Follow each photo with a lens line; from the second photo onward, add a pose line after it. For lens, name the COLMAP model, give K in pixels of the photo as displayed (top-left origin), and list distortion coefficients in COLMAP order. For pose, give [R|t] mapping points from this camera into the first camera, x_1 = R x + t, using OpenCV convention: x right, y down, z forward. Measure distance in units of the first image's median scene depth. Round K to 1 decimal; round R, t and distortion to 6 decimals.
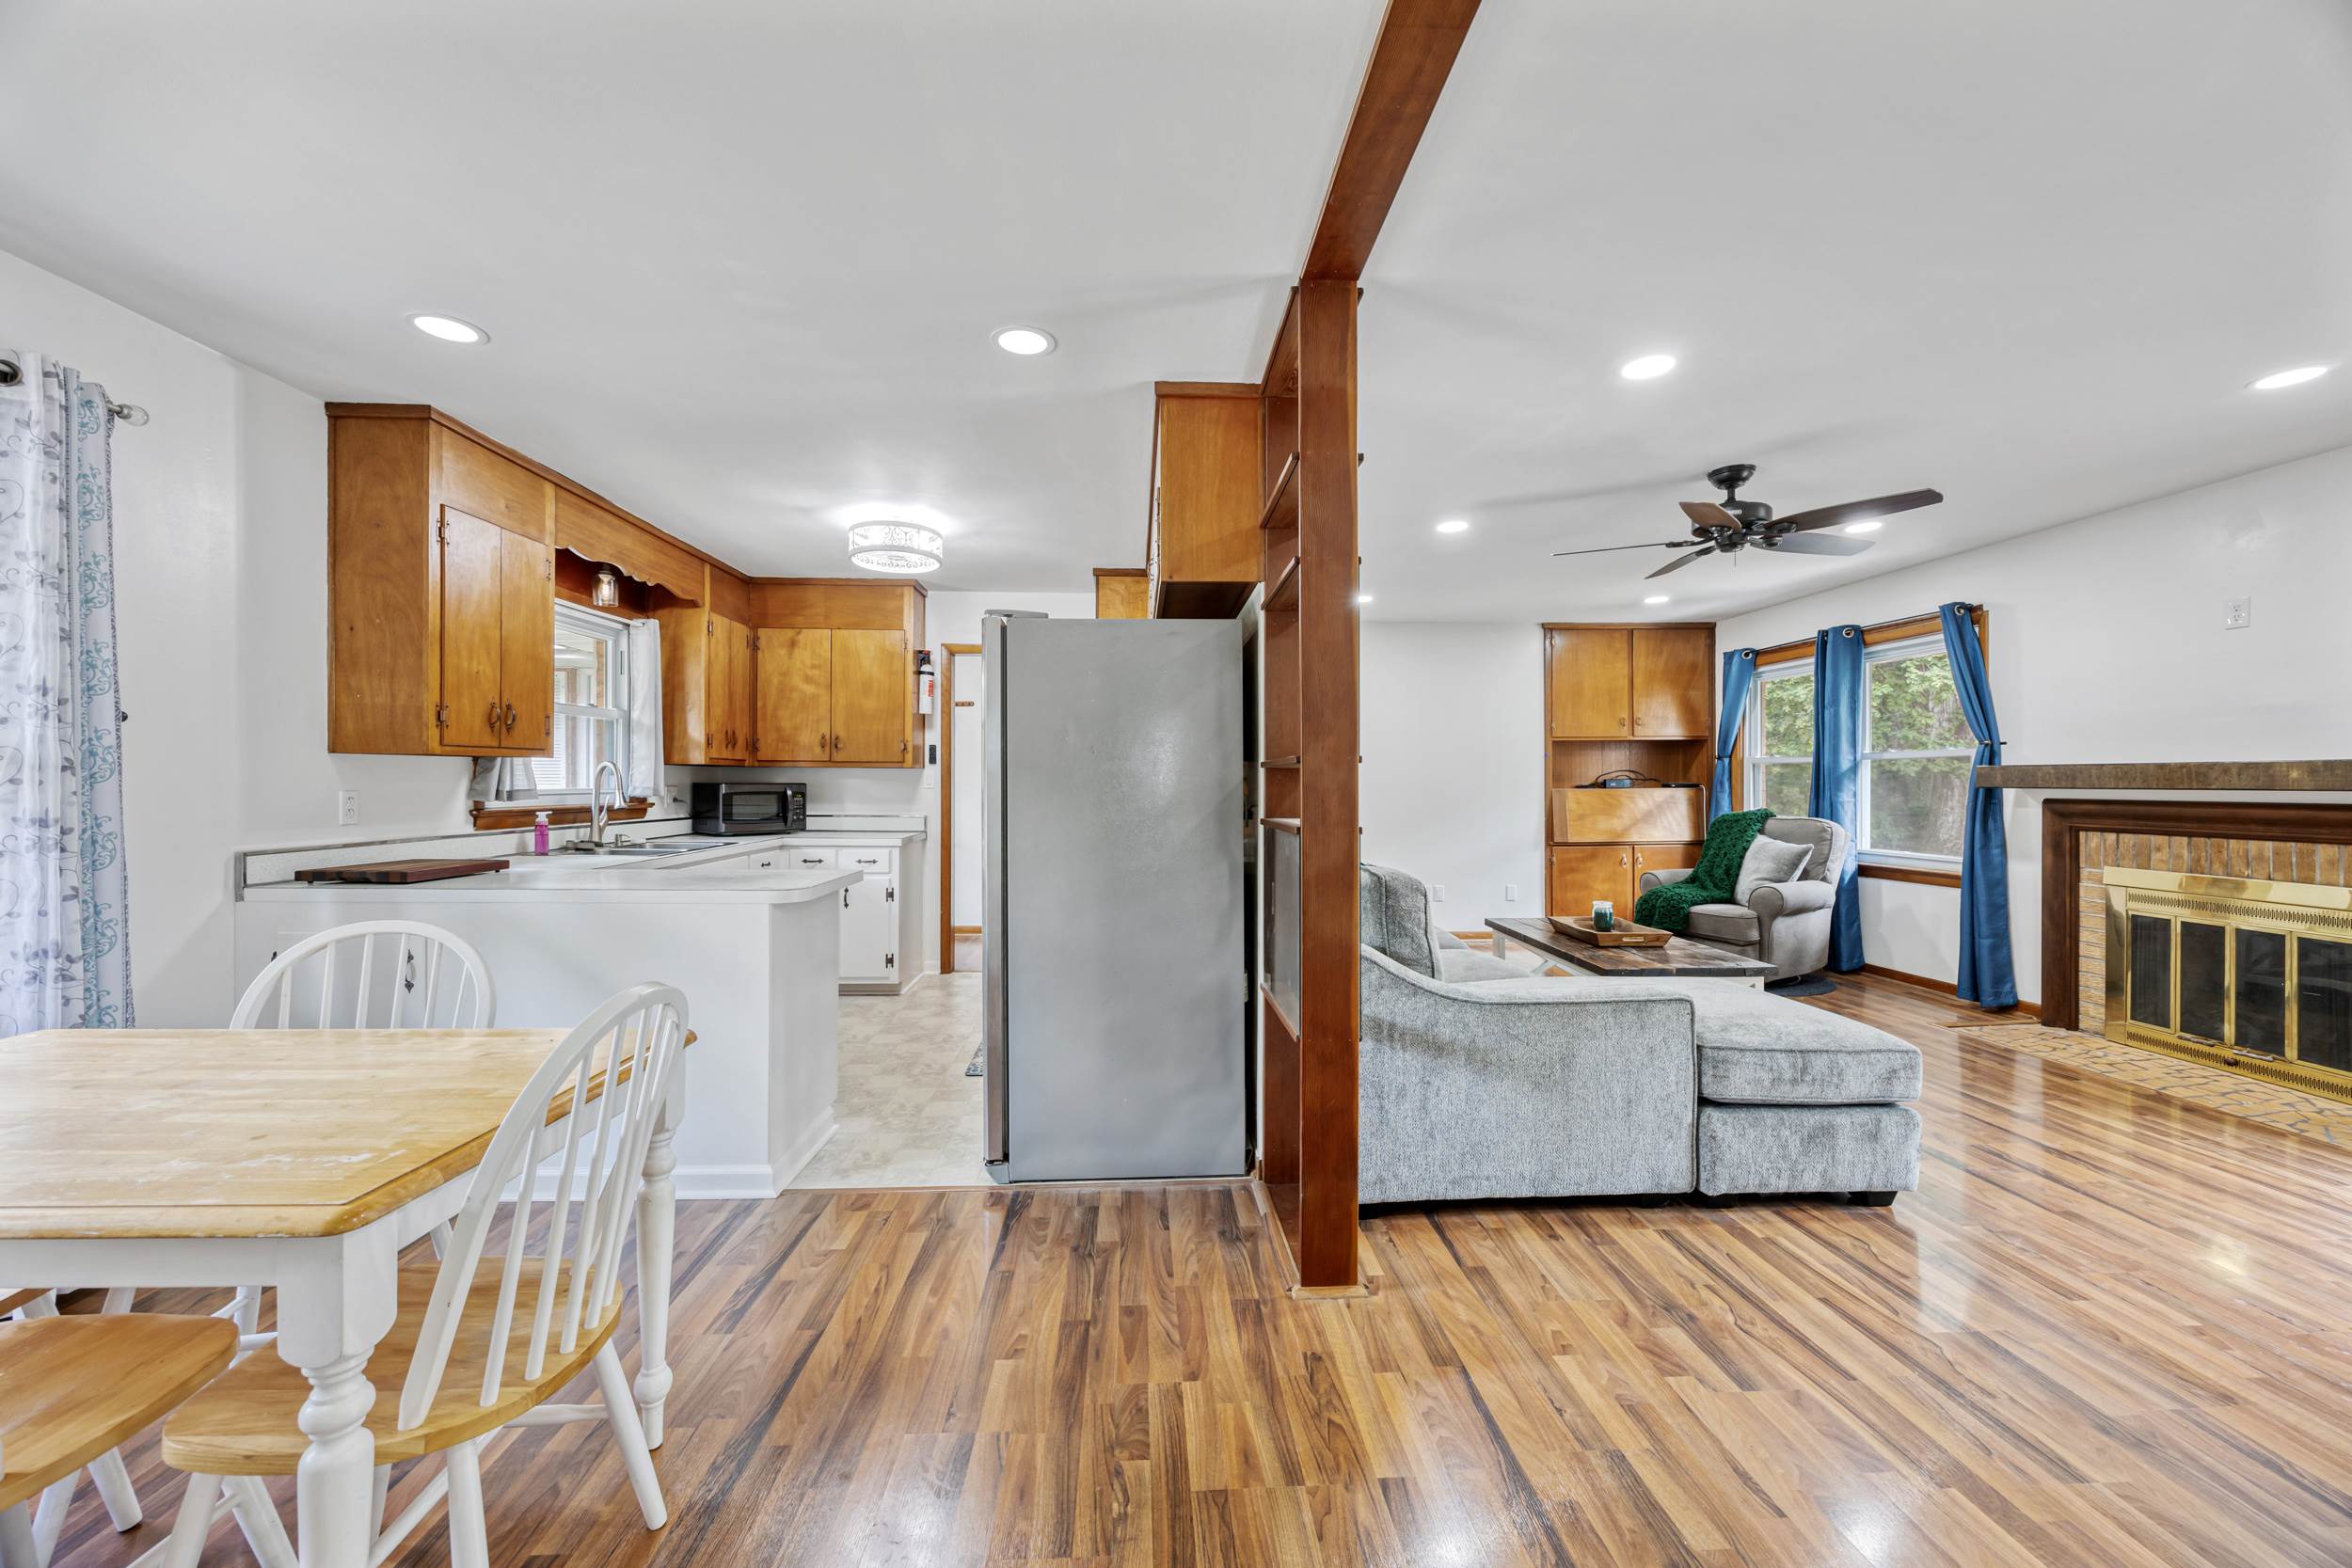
lens RADIAL K [[889.9, 0, 1172.2], [0, 889.9, 784.2], [0, 0, 1]] dist [-0.004230, 0.000057]
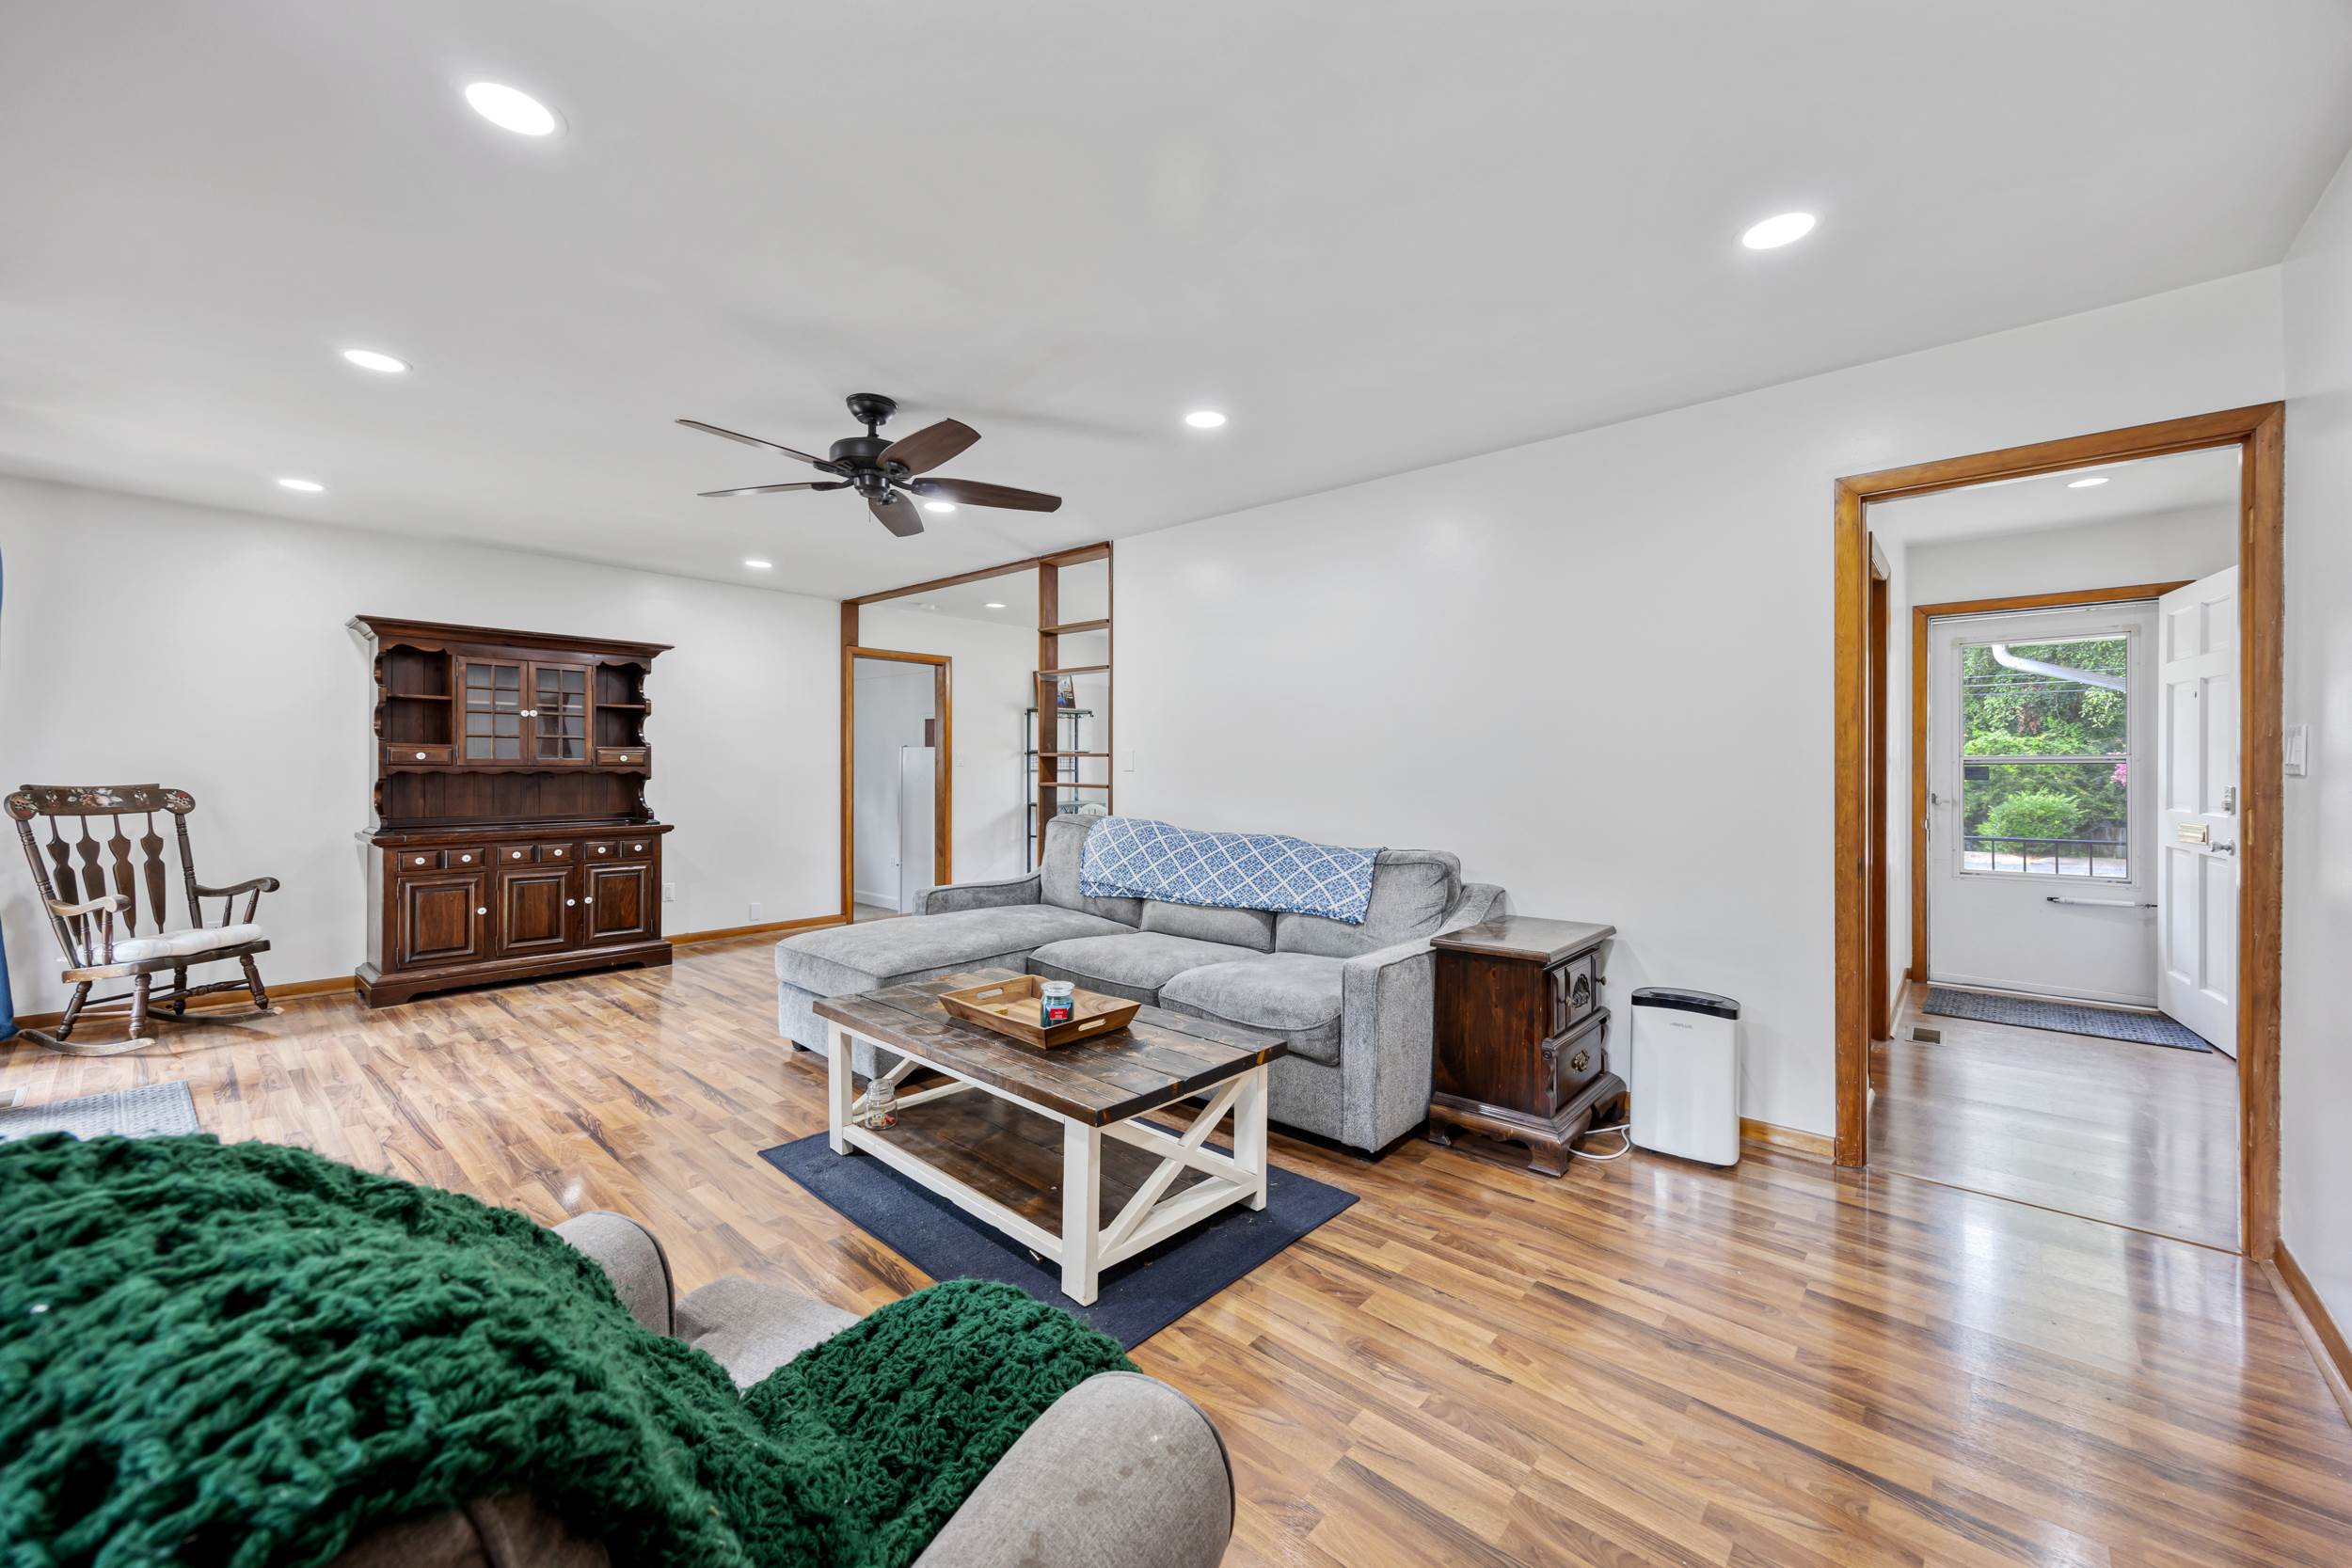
lens RADIAL K [[900.3, 0, 1169.6], [0, 900.3, 766.6], [0, 0, 1]] dist [-0.006672, 0.000158]
pose [[-0.694939, -0.001382, -0.719068, 1.088032], [-0.003507, 0.999993, 0.001468, -0.002820], [0.719061, 0.003542, -0.694938, 1.871293]]
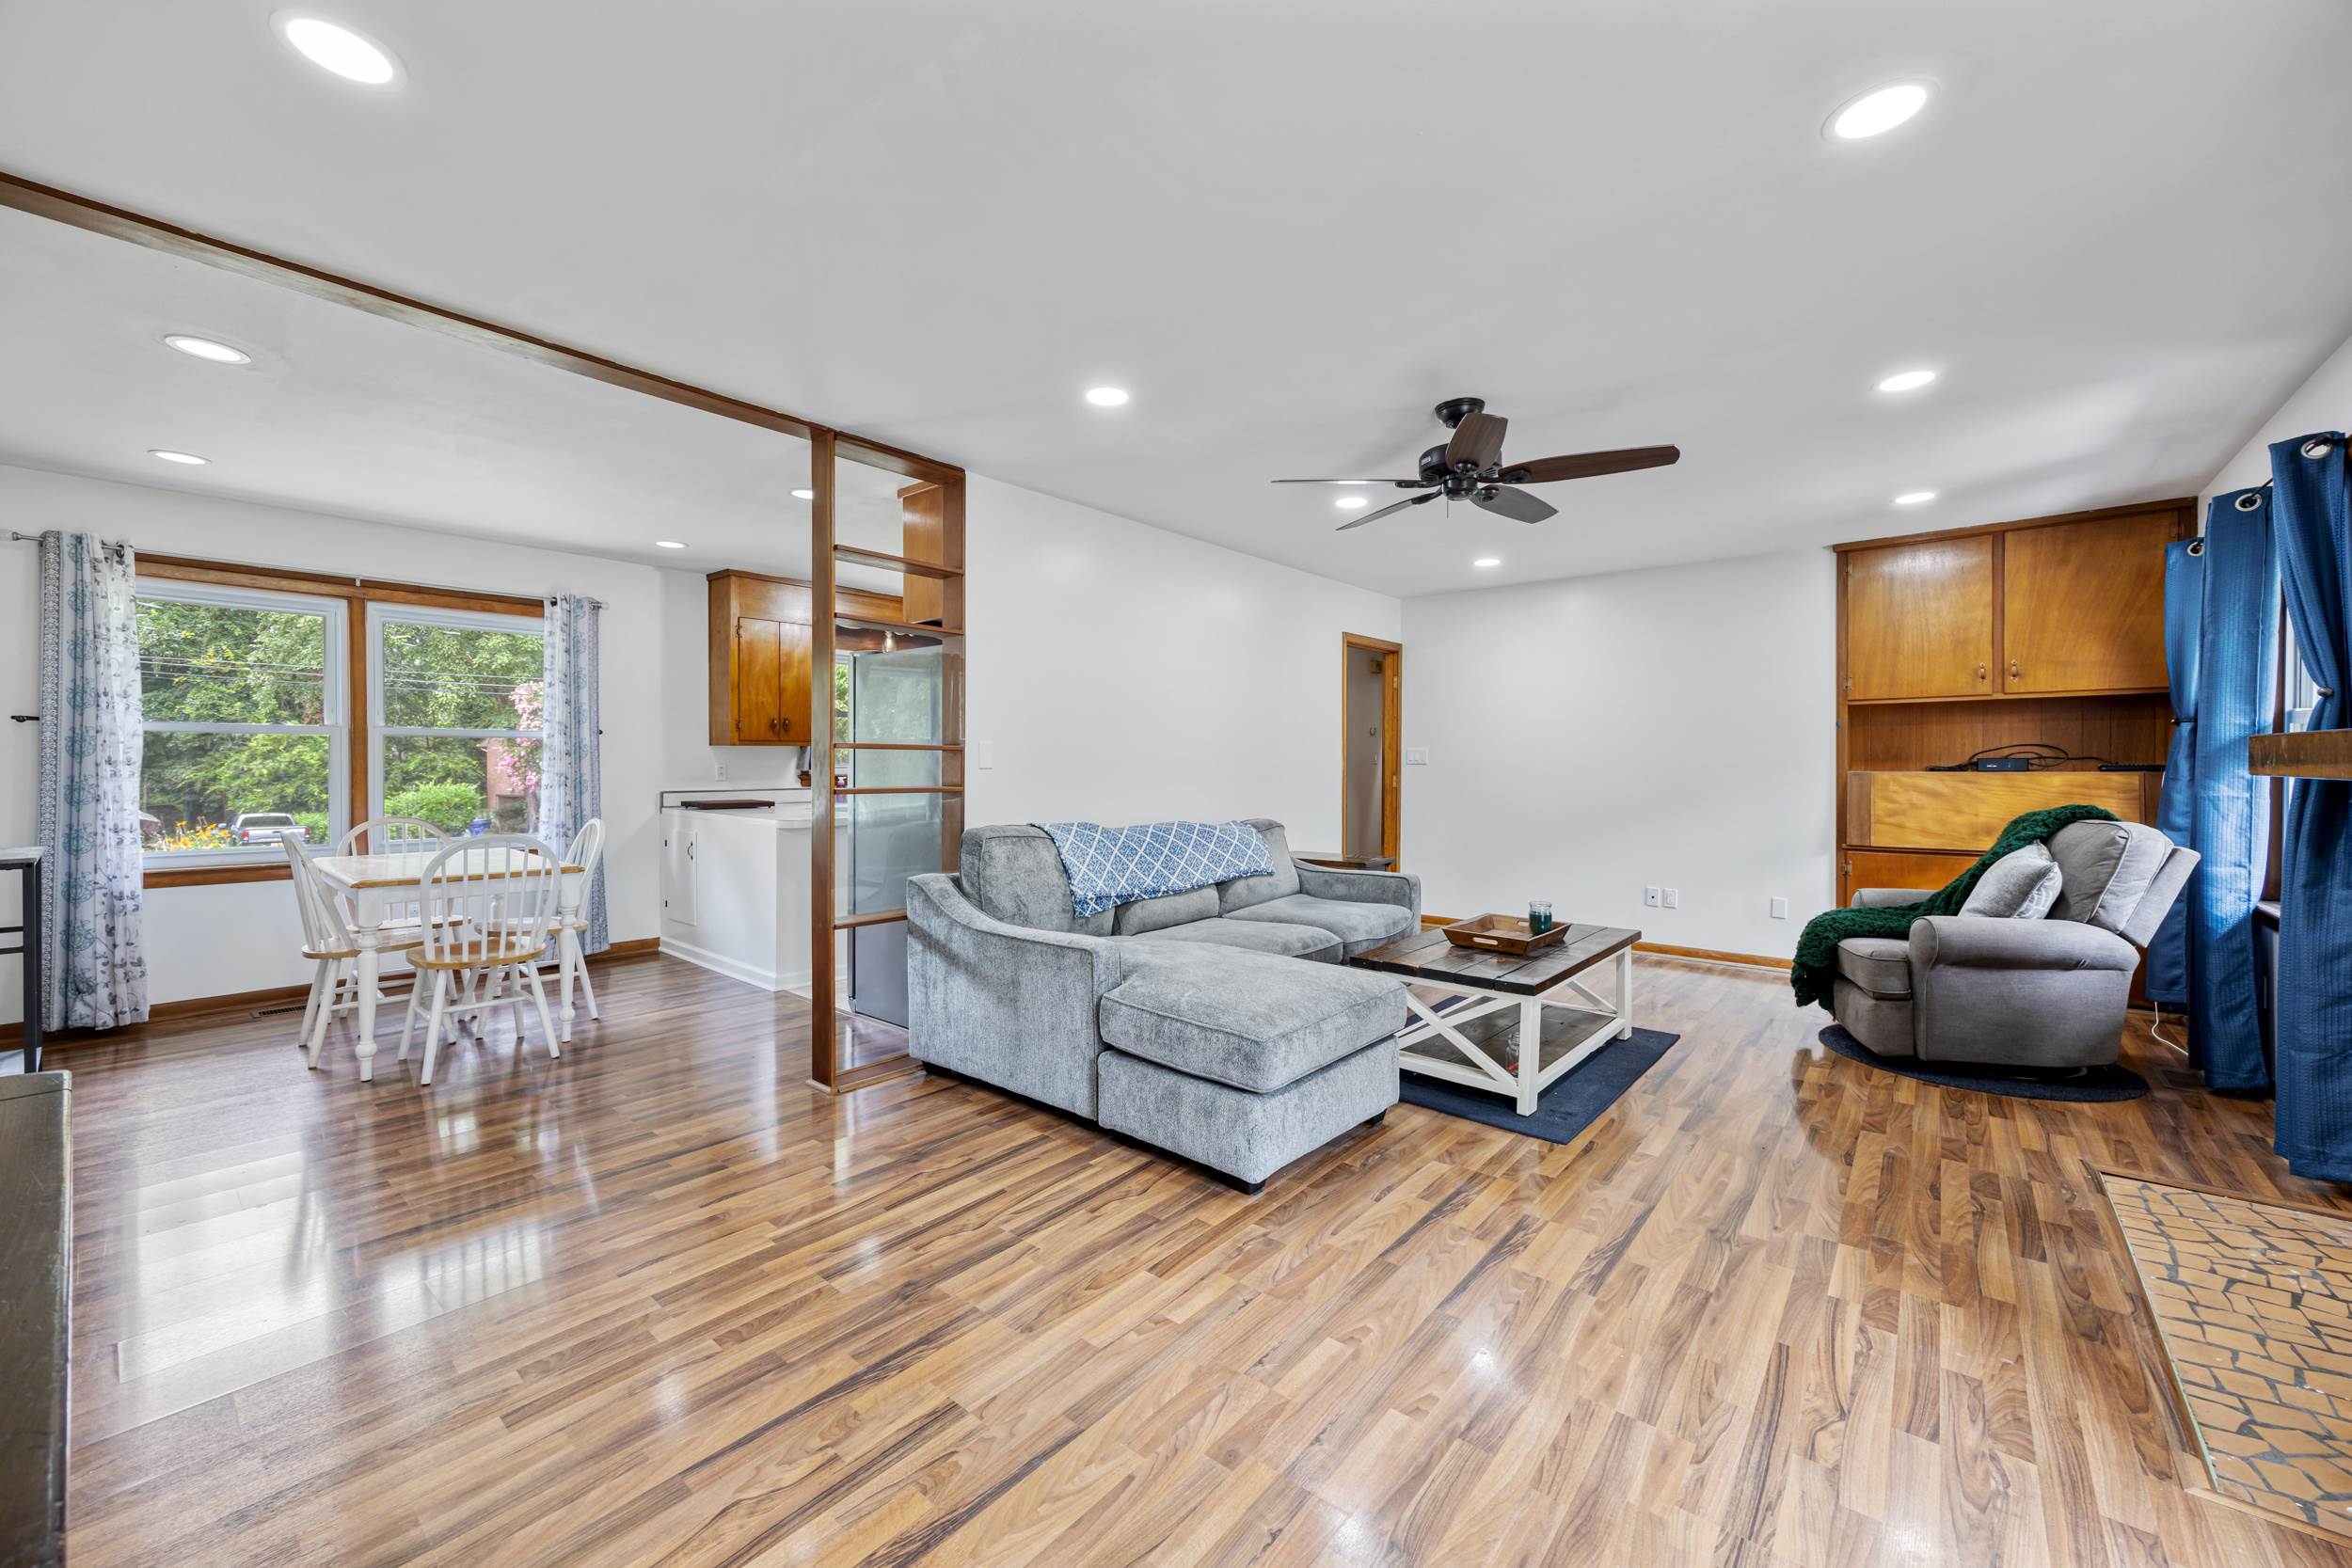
lens RADIAL K [[905.6, 0, 1165.4], [0, 905.6, 773.5], [0, 0, 1]] dist [0.002103, 0.000191]
pose [[0.733647, 0.012103, -0.679423, 1.056159], [-0.004064, 0.999902, 0.013423, -0.002447], [0.679519, -0.007087, 0.733624, 0.153375]]
